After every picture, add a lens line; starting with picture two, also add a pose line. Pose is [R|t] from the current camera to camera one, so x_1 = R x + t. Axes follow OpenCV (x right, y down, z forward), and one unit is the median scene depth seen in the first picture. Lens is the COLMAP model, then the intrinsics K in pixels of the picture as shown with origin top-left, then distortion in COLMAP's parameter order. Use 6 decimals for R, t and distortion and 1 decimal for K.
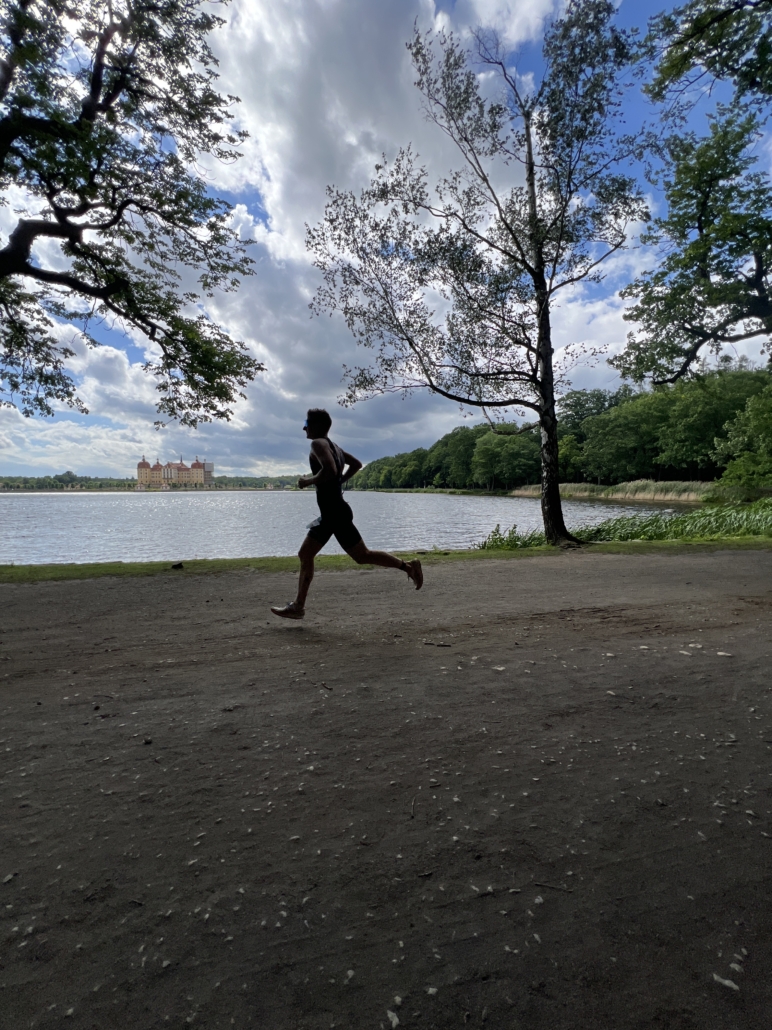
lens RADIAL K [[411.9, 0, 387.3], [0, 411.9, 514.5], [0, 0, 1]] dist [-0.000424, -0.000423]
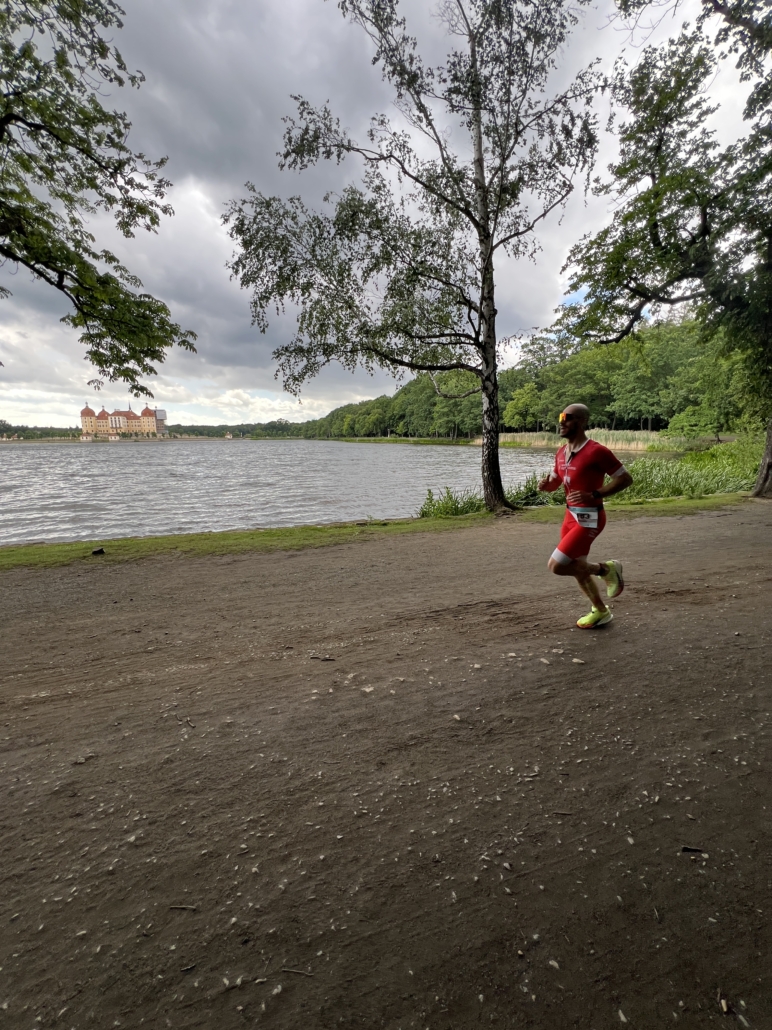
lens RADIAL K [[411.4, 0, 387.1], [0, 411.4, 514.2], [0, 0, 1]] dist [-0.000495, -0.000254]
pose [[0.996572, -0.022098, 0.079730, 0.249279], [0.011991, 0.992074, 0.125084, -0.207000], [-0.081862, -0.123699, 0.988937, 0.006407]]
